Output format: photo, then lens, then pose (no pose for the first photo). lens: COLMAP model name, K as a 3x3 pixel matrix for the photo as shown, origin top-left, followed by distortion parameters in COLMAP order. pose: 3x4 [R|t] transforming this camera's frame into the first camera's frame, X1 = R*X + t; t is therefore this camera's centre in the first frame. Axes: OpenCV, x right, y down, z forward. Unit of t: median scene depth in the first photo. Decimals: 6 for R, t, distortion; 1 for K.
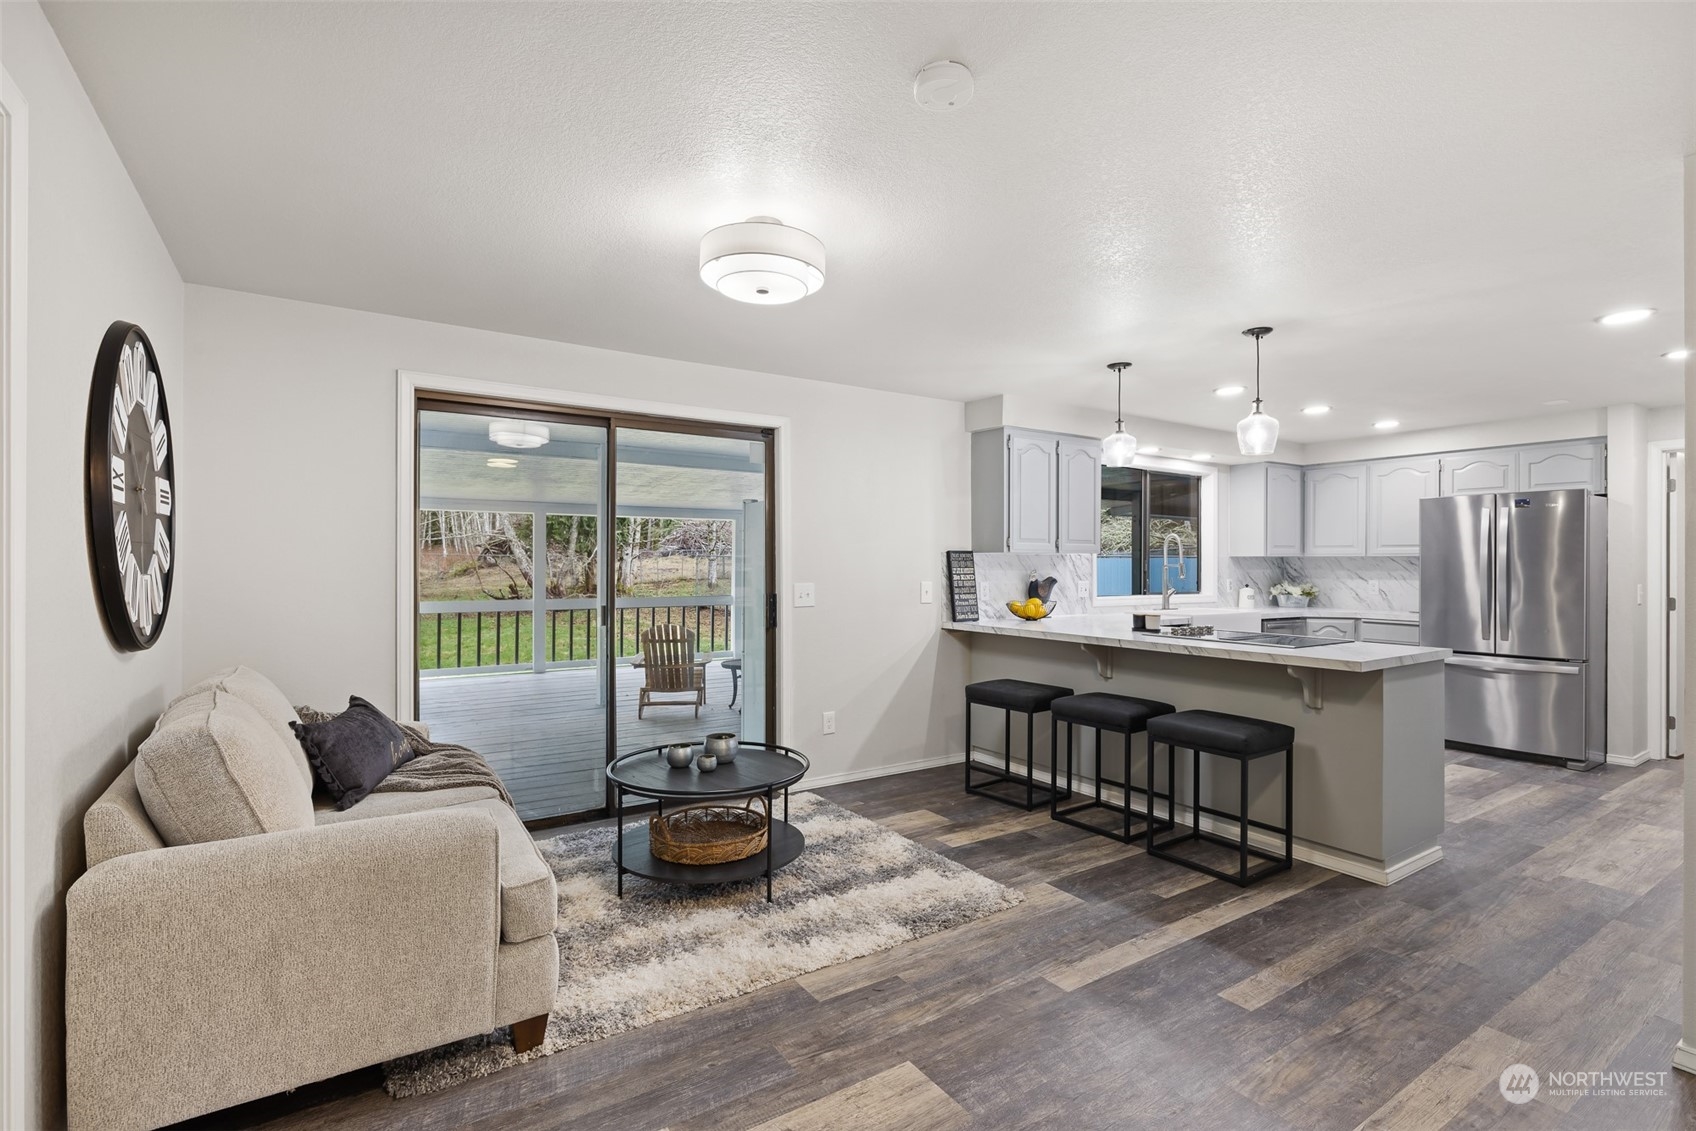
lens RADIAL K [[802.3, 0, 844.9], [0, 802.3, 563.3], [0, 0, 1]] dist [-0.002021, -0.000678]
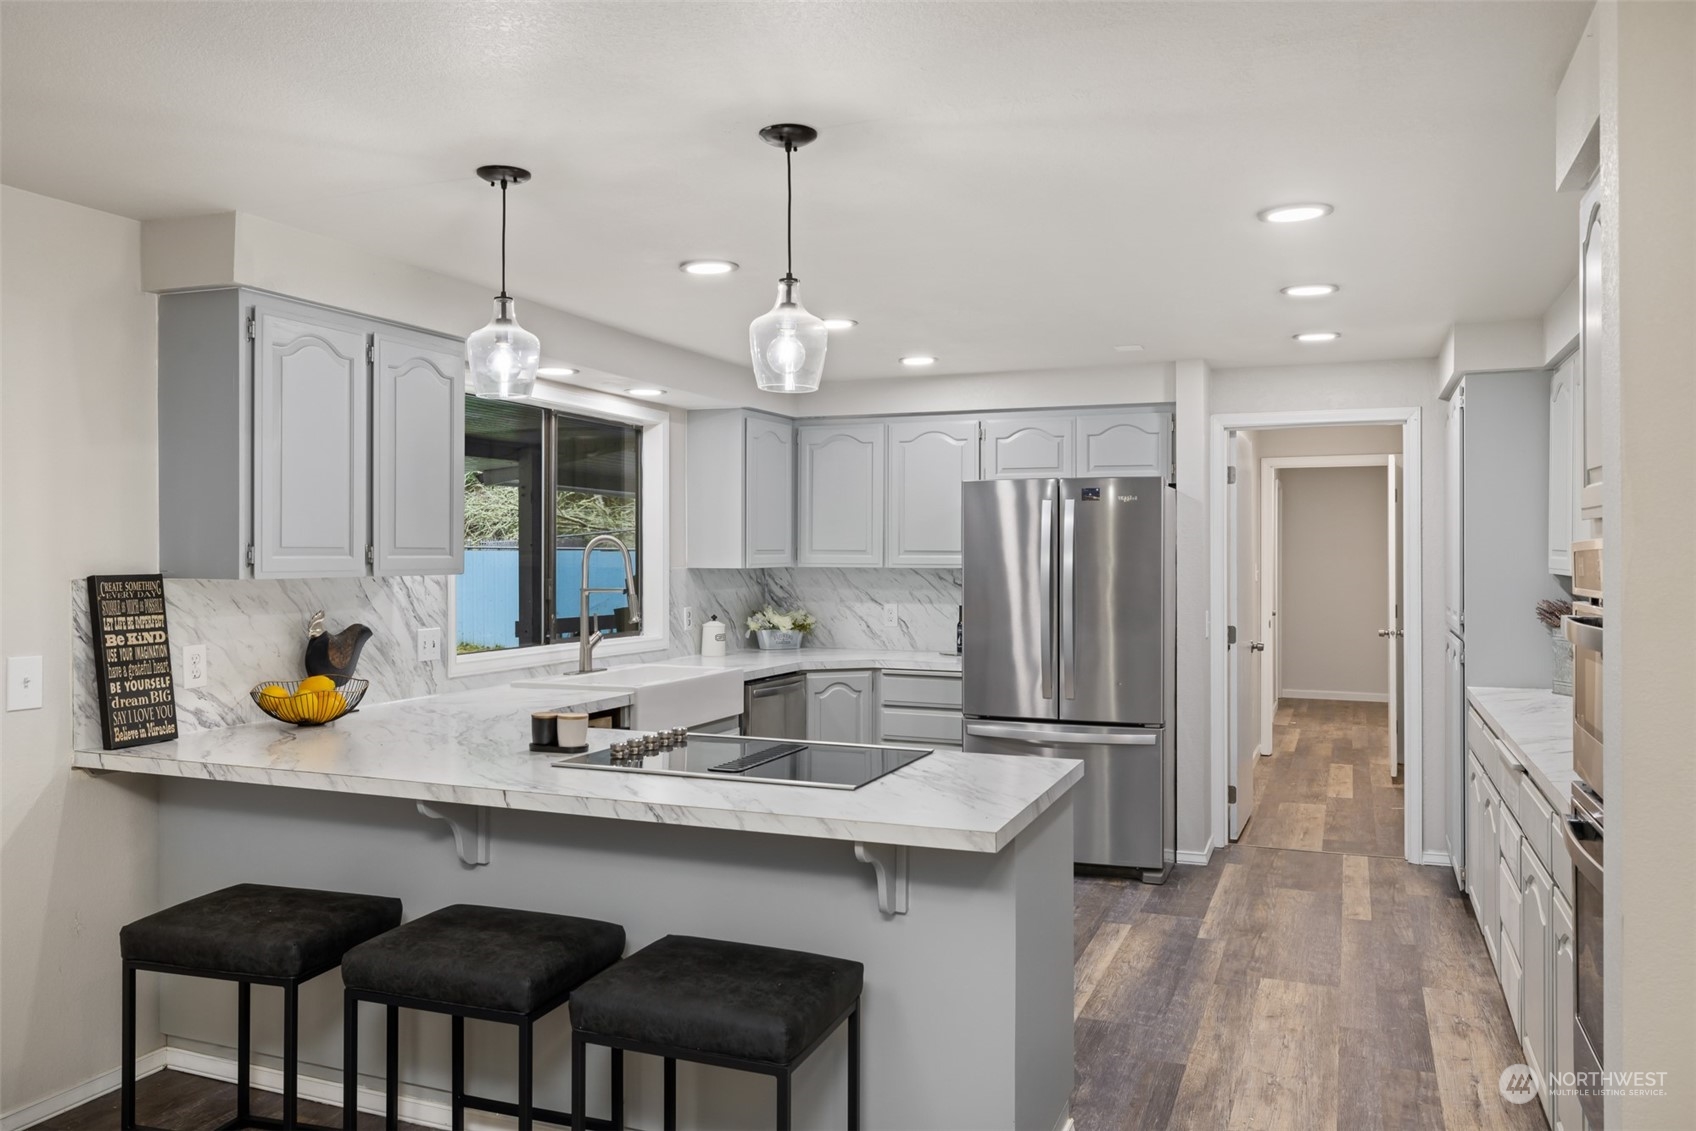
lens RADIAL K [[1255.9, 0, 858.1], [0, 1255.9, 555.5], [0, 0, 1]] dist [-0.011279, 0.002331]
pose [[0.819300, -0.002268, 0.573360, 0.081093], [-0.000499, 0.999989, 0.004669, -0.028186], [-0.573364, -0.004111, 0.819290, 0.247087]]
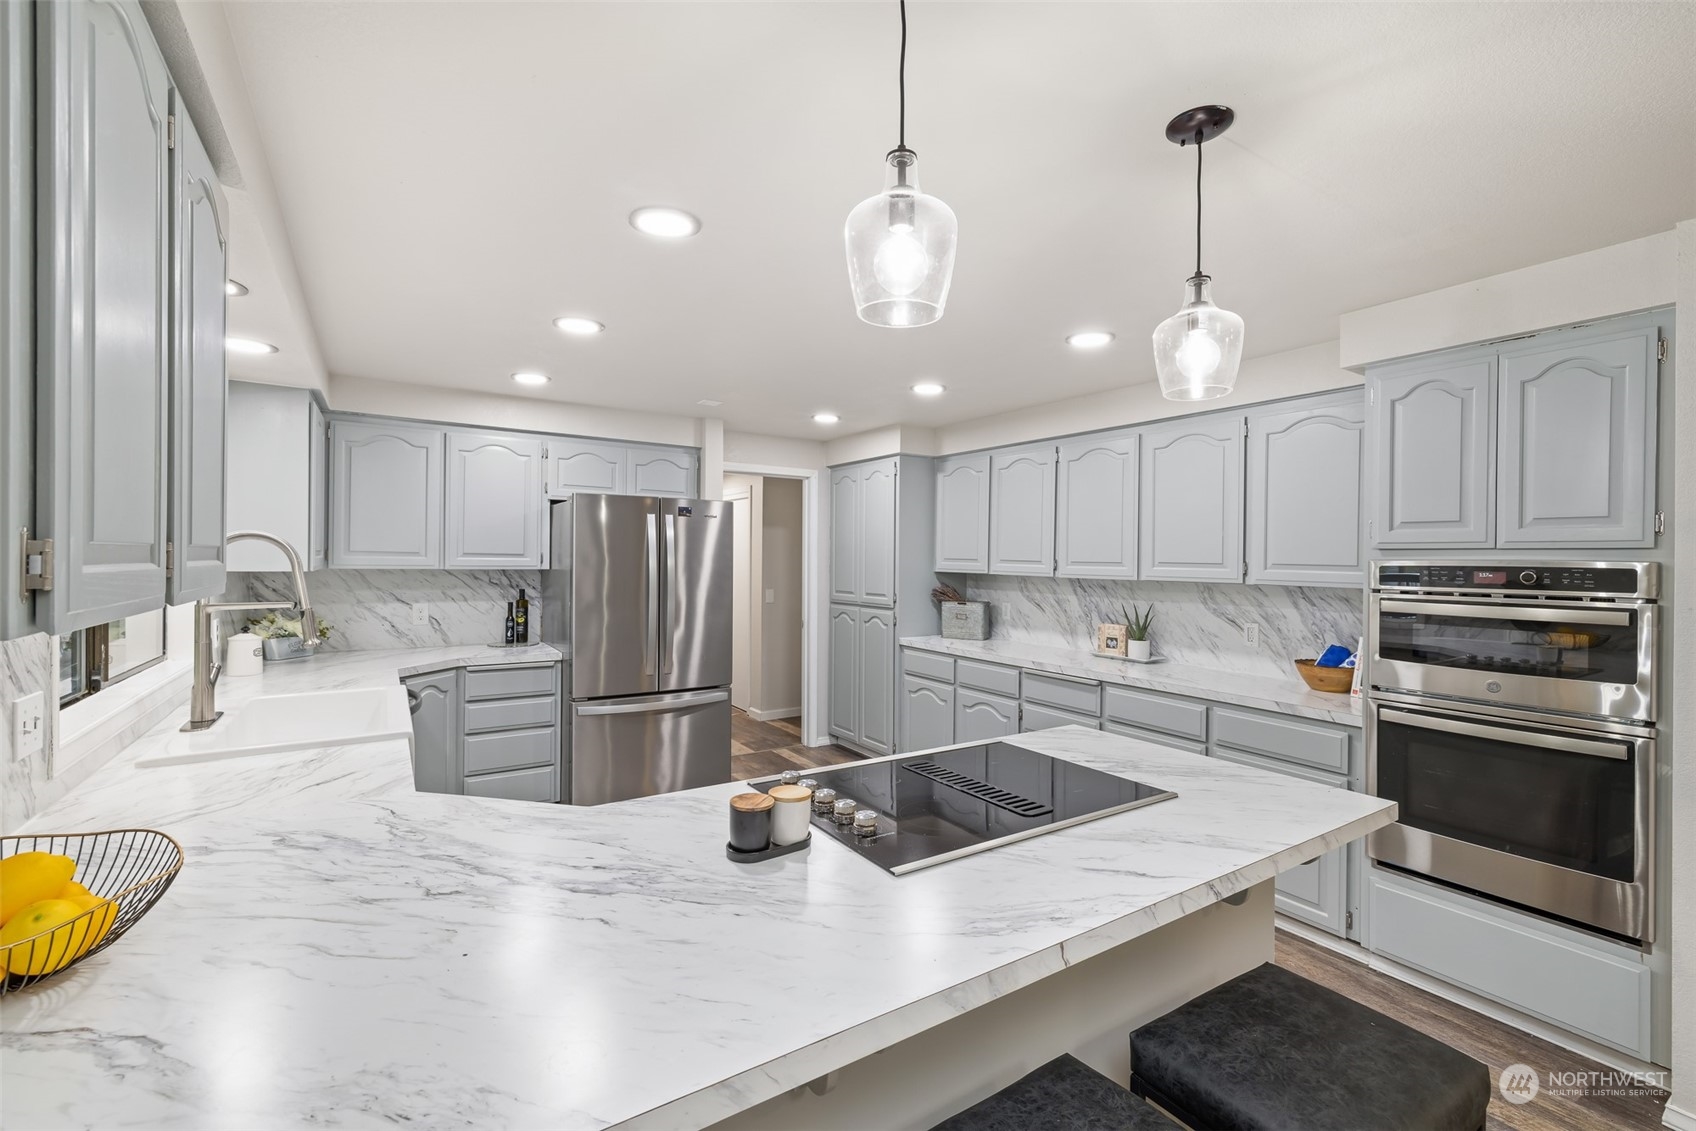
lens RADIAL K [[718.8, 0, 859.4], [0, 718.8, 561.5], [0, 0, 1]] dist [-0.007037, 0.000263]
pose [[-0.005014, -0.005683, 0.999971, 0.072493], [-0.014045, 0.999886, 0.005612, -0.028494], [-0.999889, -0.014016, -0.005093, 0.812059]]
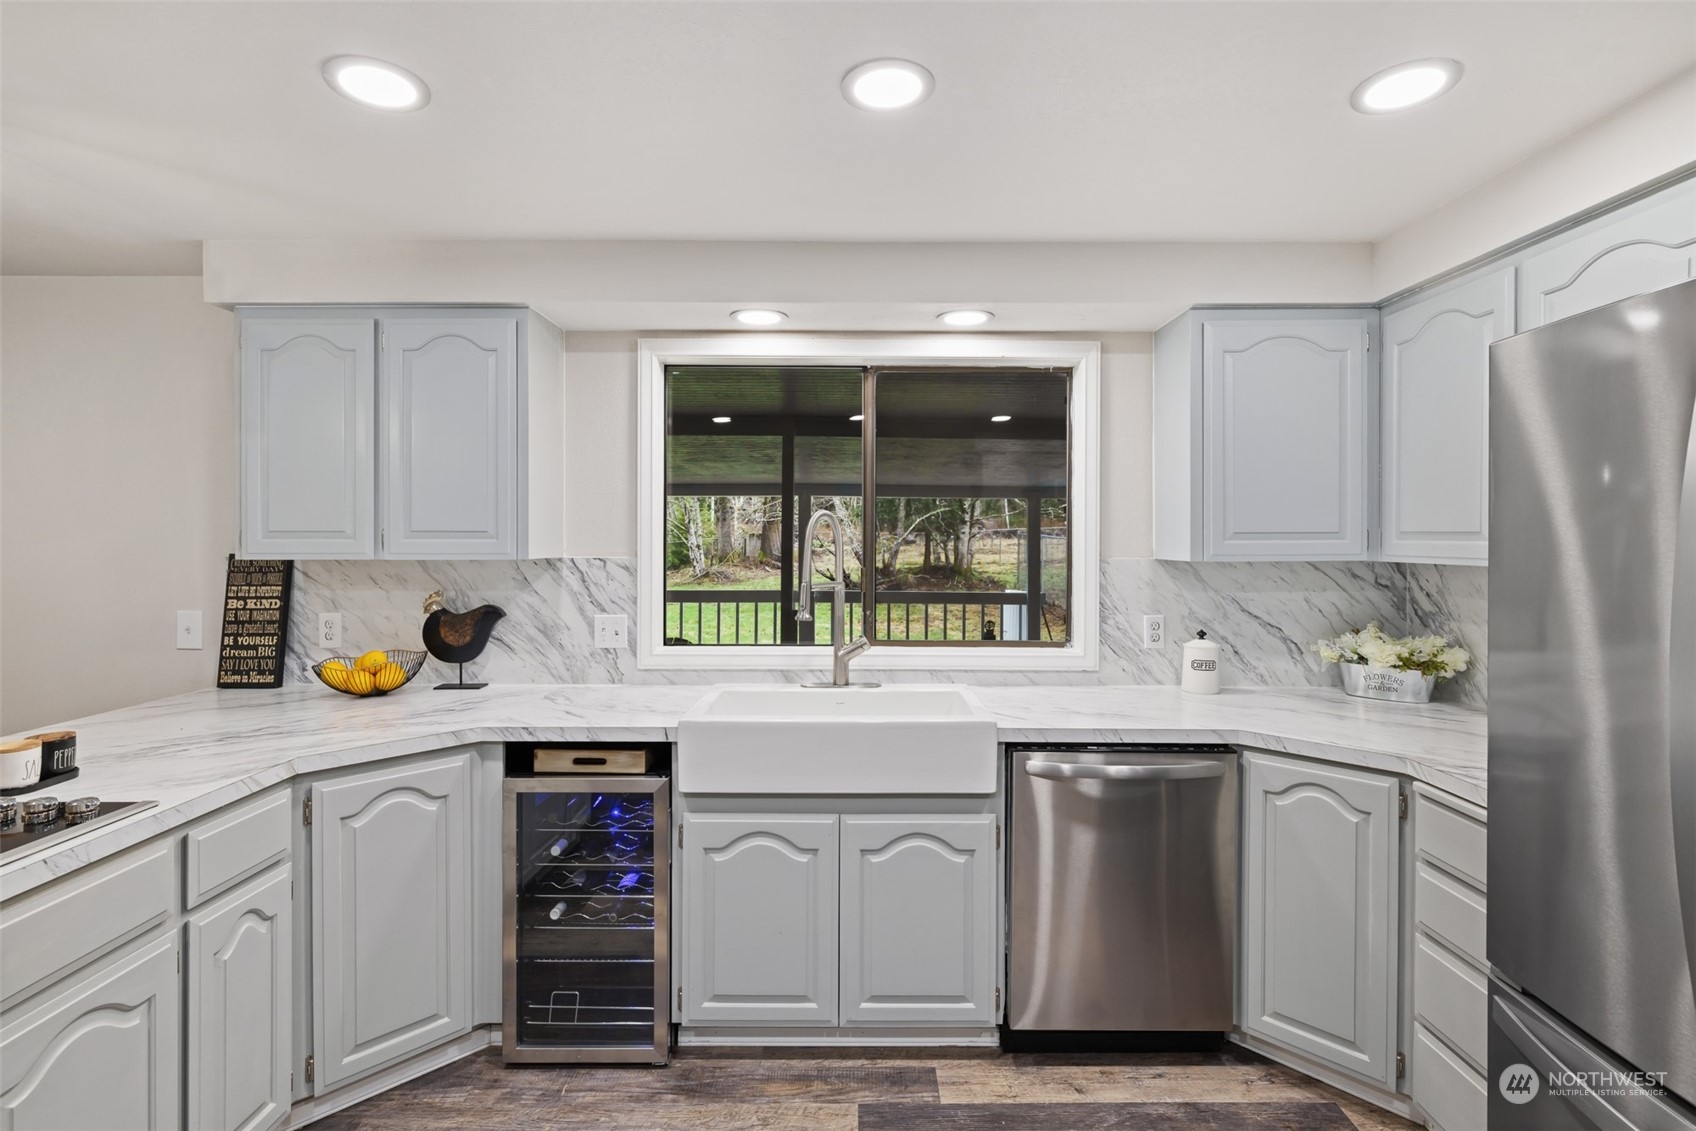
lens RADIAL K [[802.3, 0, 847.1], [0, 802.3, 547.4], [0, 0, 1]] dist [-0.002021, -0.000678]
pose [[0.833798, 0.004701, -0.552049, 0.749221], [0.001716, 0.999937, 0.011107, -0.024597], [0.552066, -0.010208, 0.833738, 0.756038]]
